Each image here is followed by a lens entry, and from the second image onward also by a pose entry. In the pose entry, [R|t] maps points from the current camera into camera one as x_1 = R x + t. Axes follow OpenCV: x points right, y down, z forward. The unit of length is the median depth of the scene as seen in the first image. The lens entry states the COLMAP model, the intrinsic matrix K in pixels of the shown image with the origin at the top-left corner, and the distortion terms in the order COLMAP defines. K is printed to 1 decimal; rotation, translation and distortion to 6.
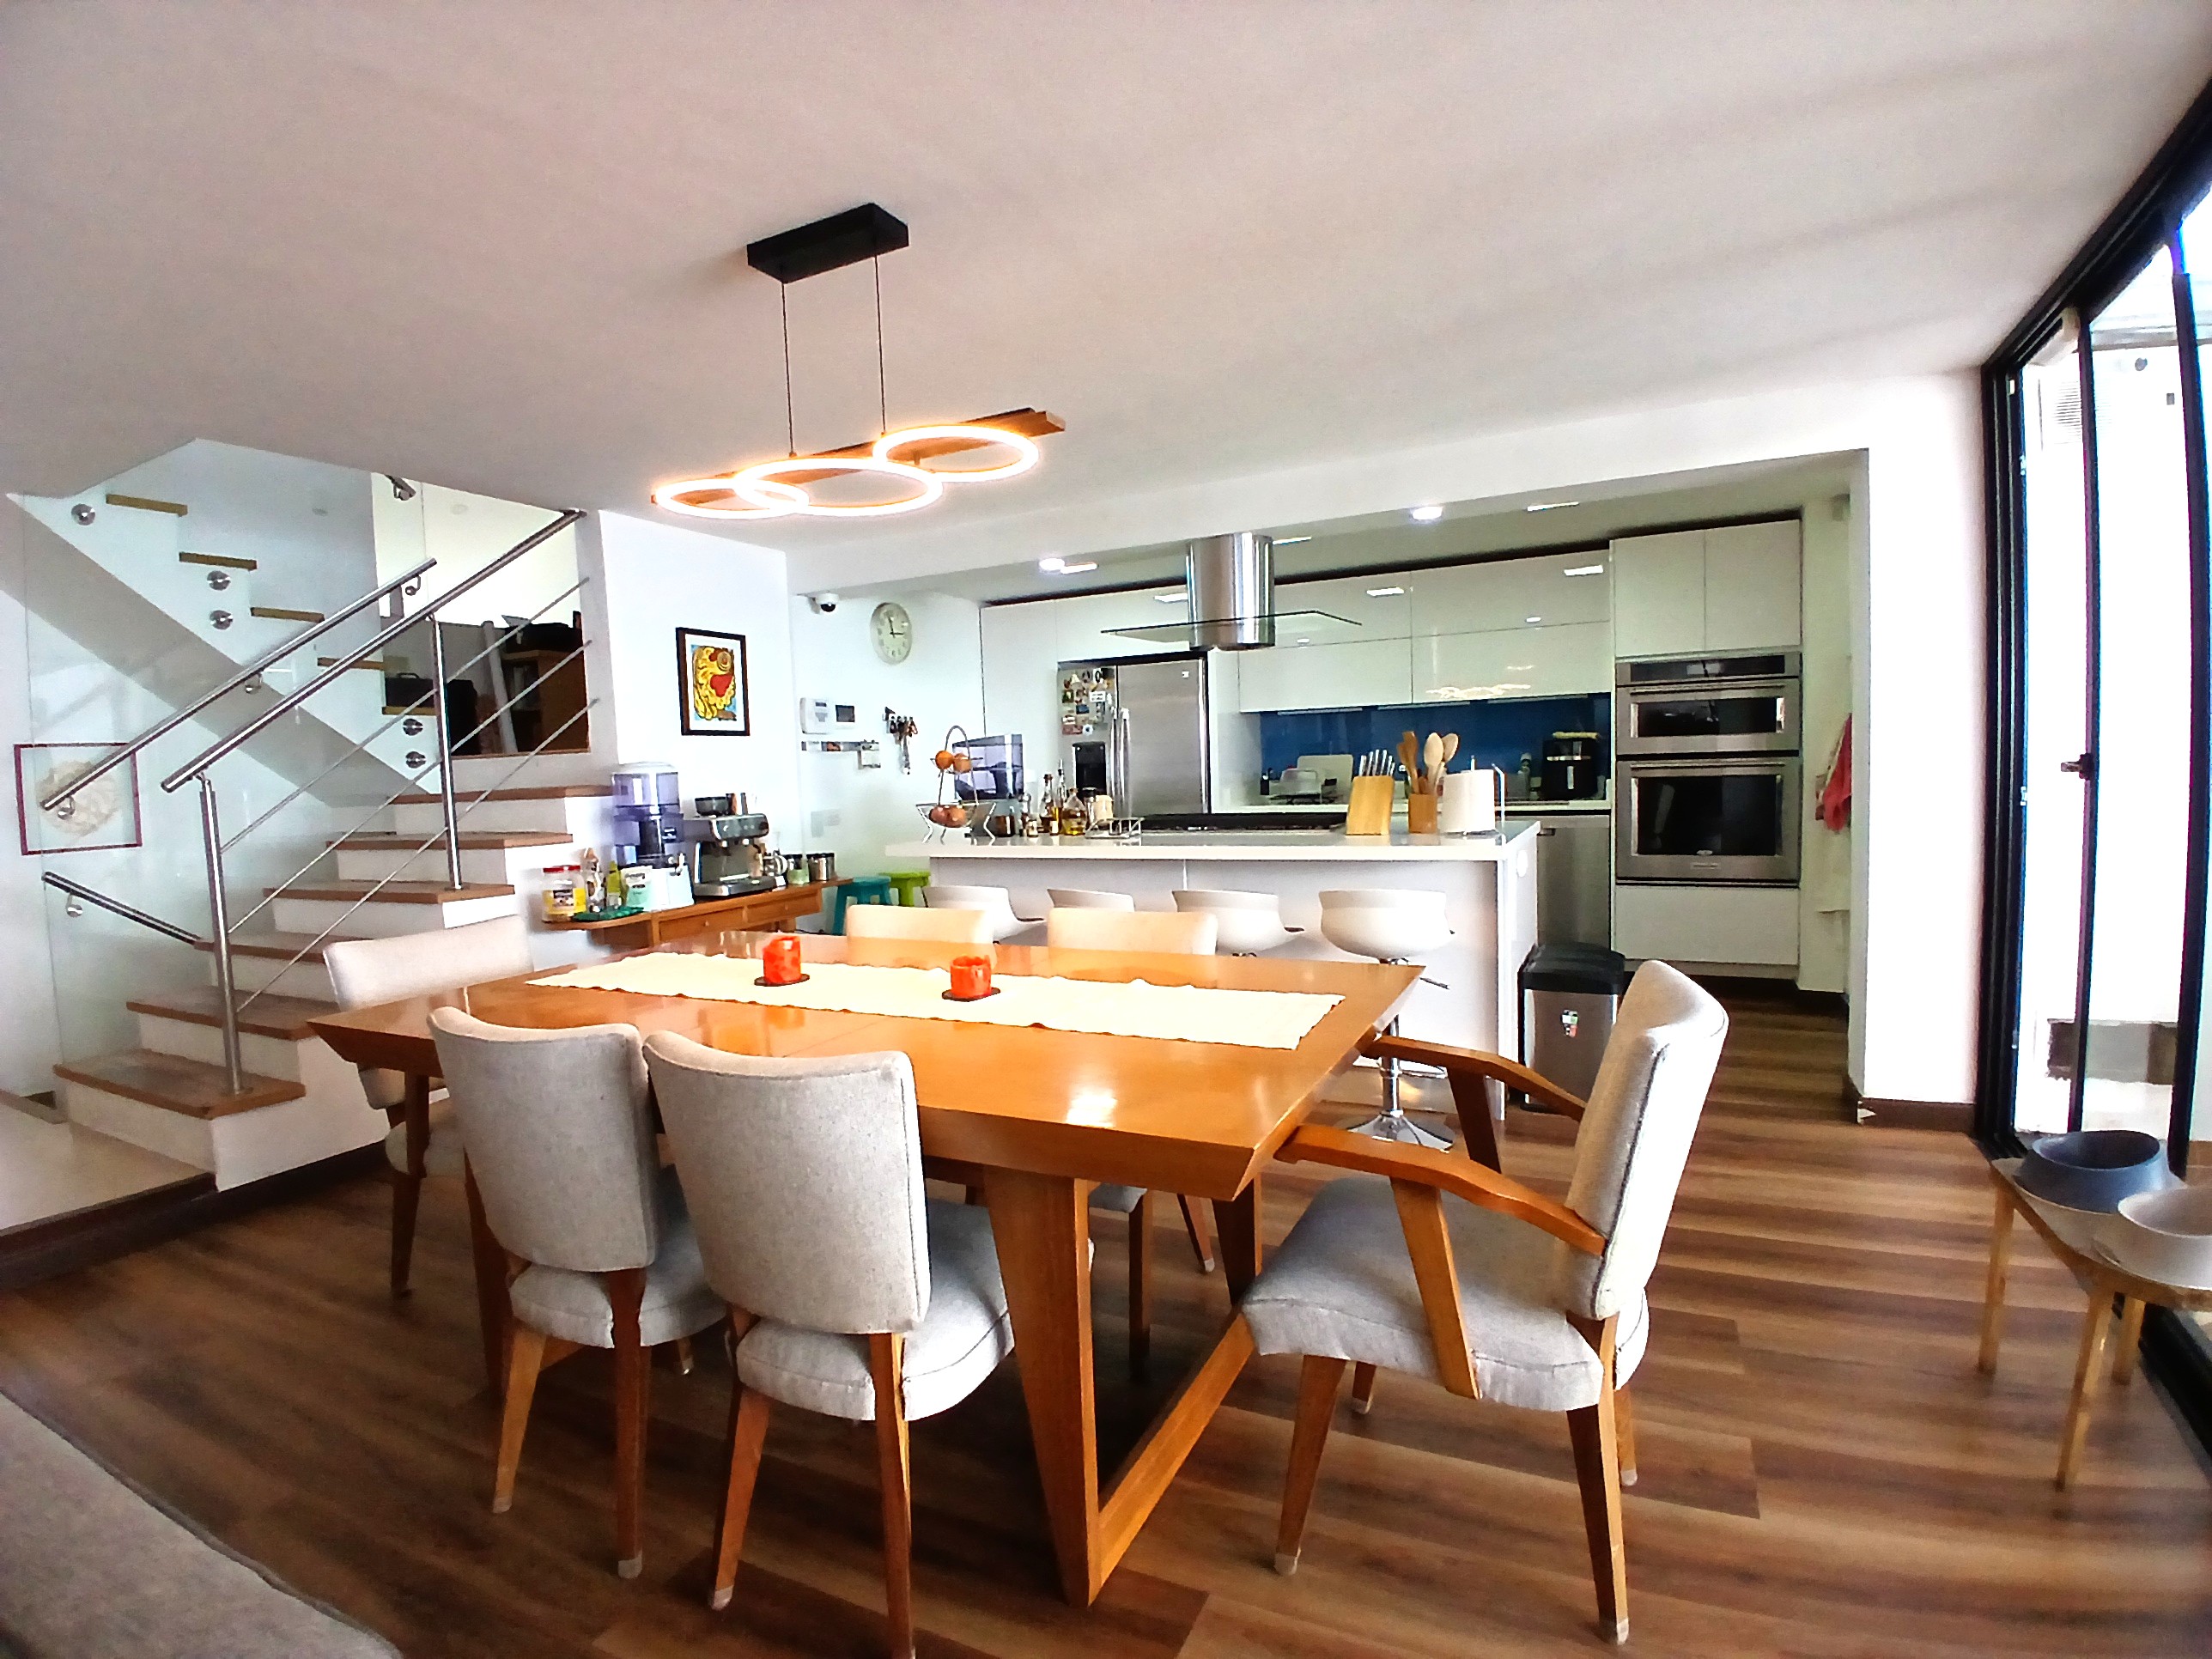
lens RADIAL K [[1108.7, 0, 1099.9], [0, 1108.7, 846.1], [0, 0, 1]] dist [-0.002138, -0.042545]
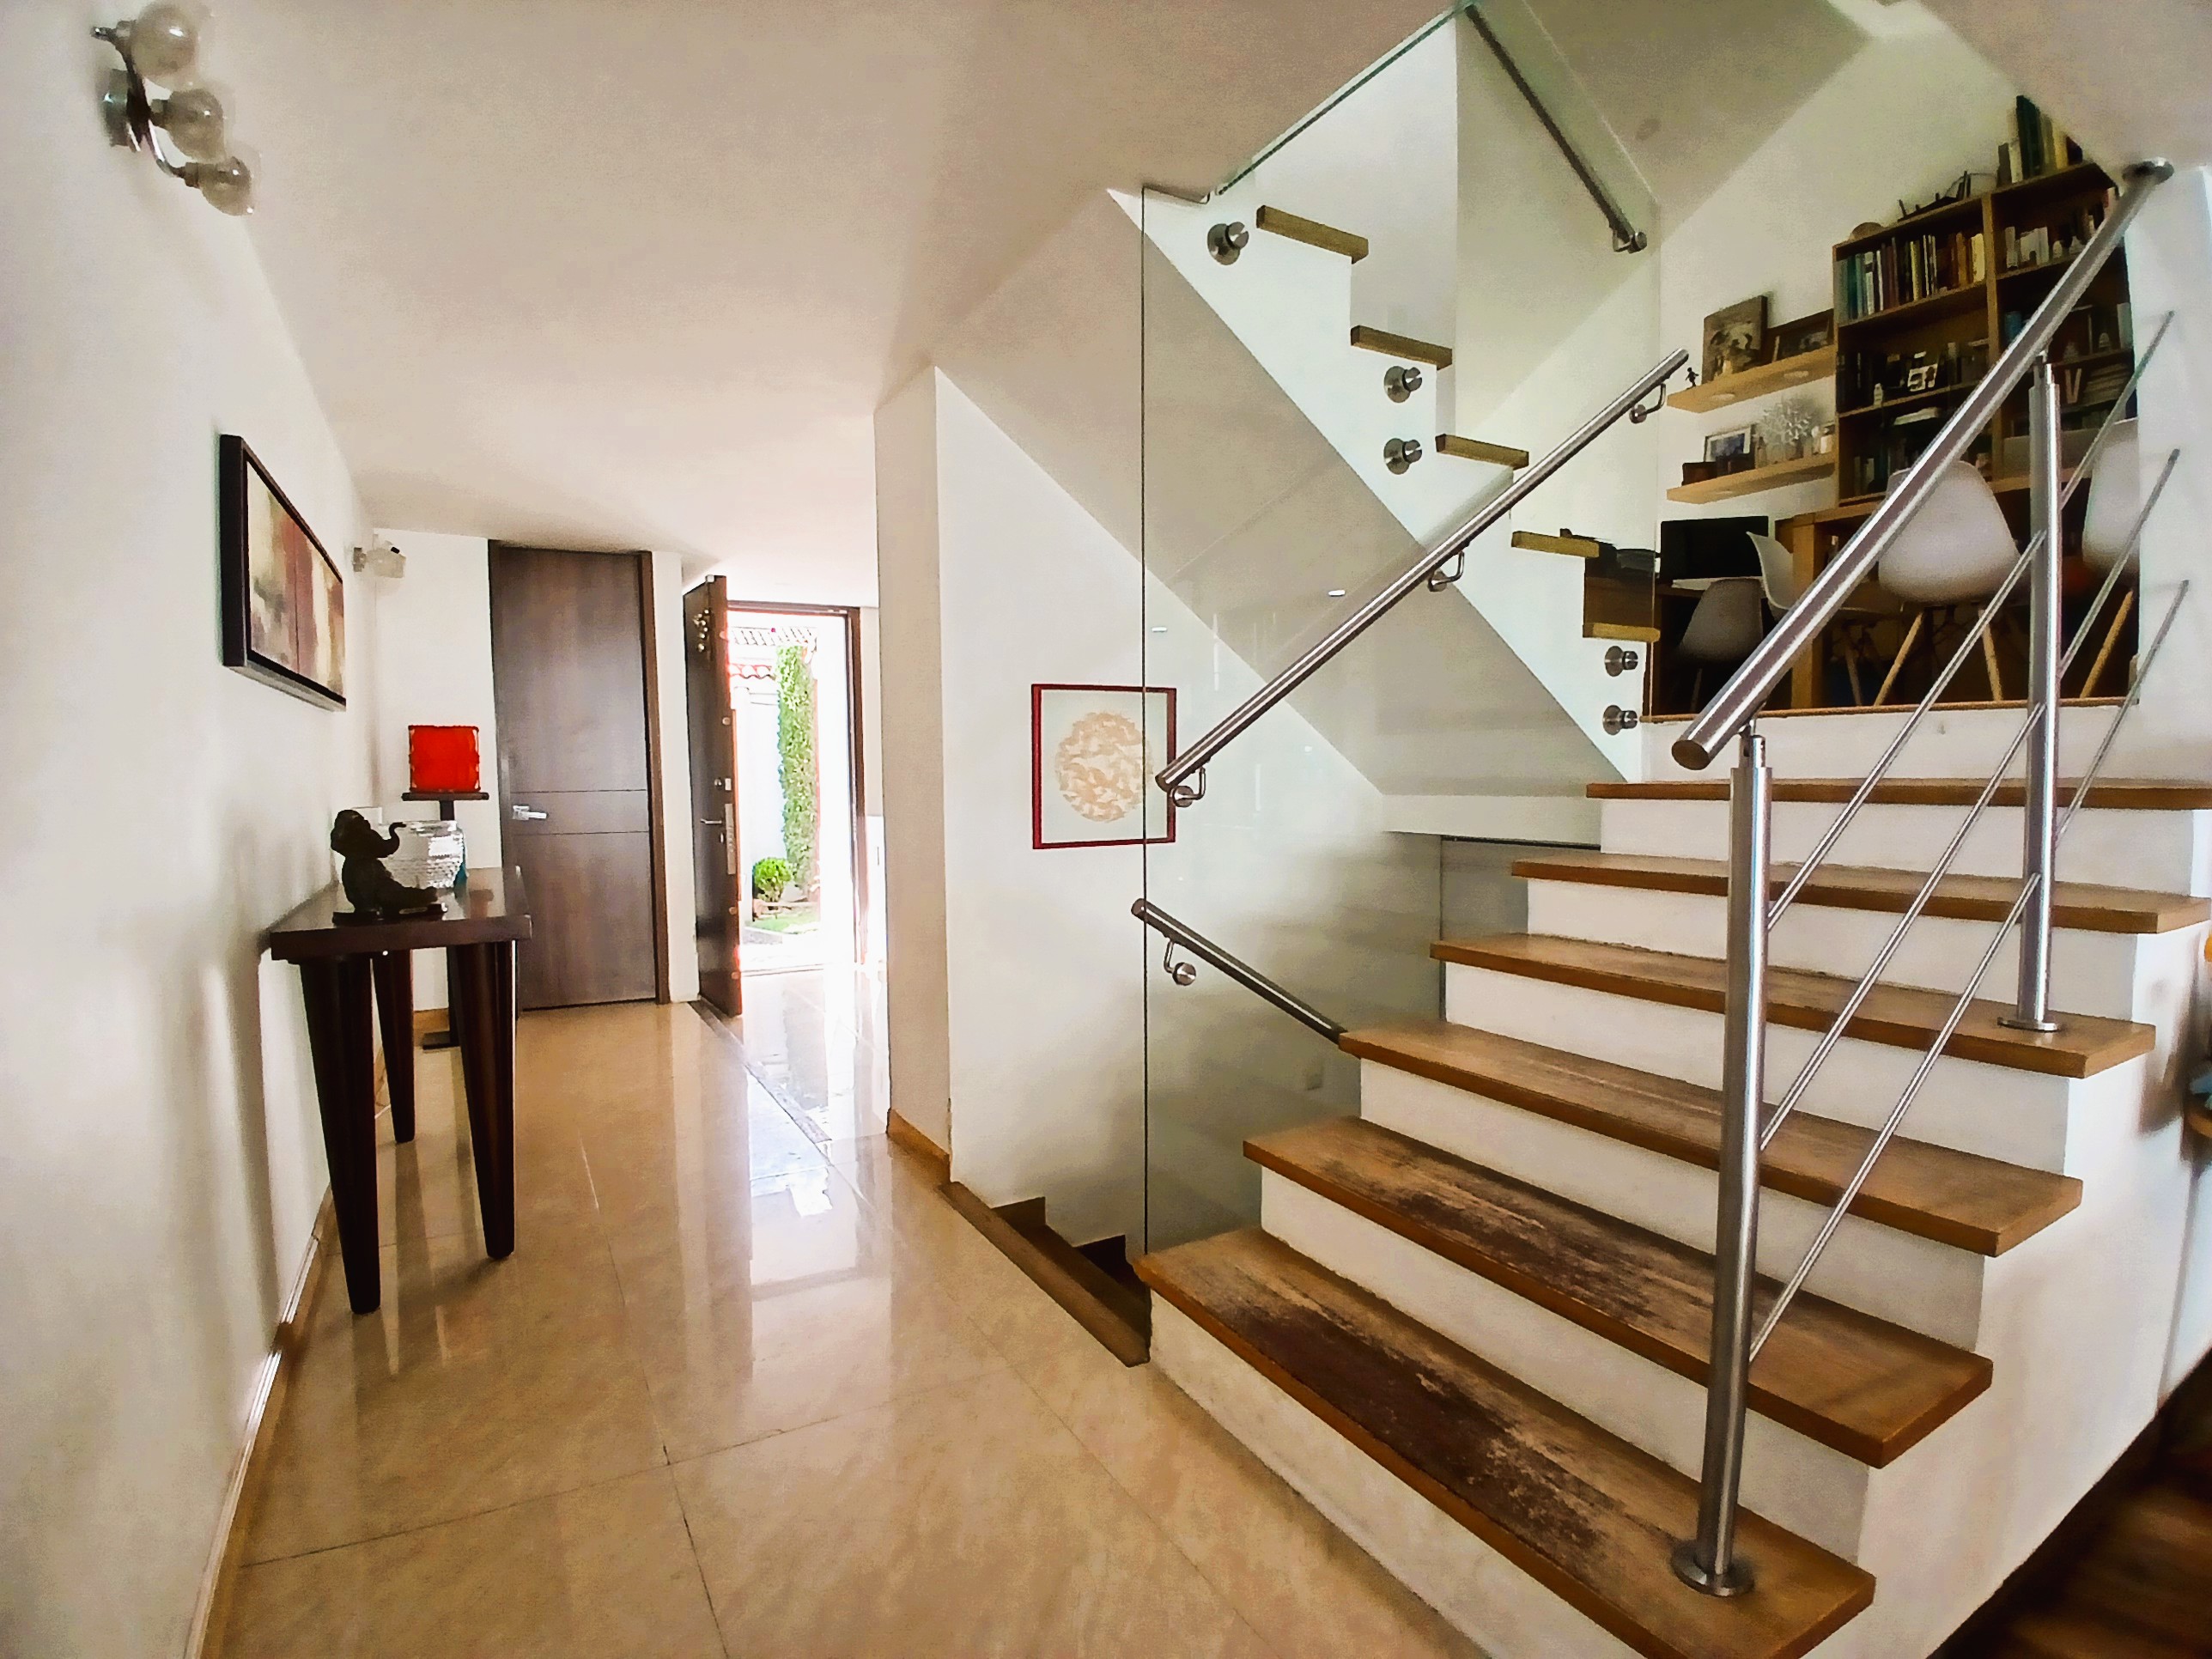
lens RADIAL K [[1108.7, 0, 1099.9], [0, 1108.7, 846.1], [0, 0, 1]] dist [-0.002138, -0.042545]
pose [[0.836887, 0.062520, -0.543793, -0.621945], [-0.059321, 0.997964, 0.023444, -0.013802], [0.544152, 0.012638, 0.838892, 0.446998]]
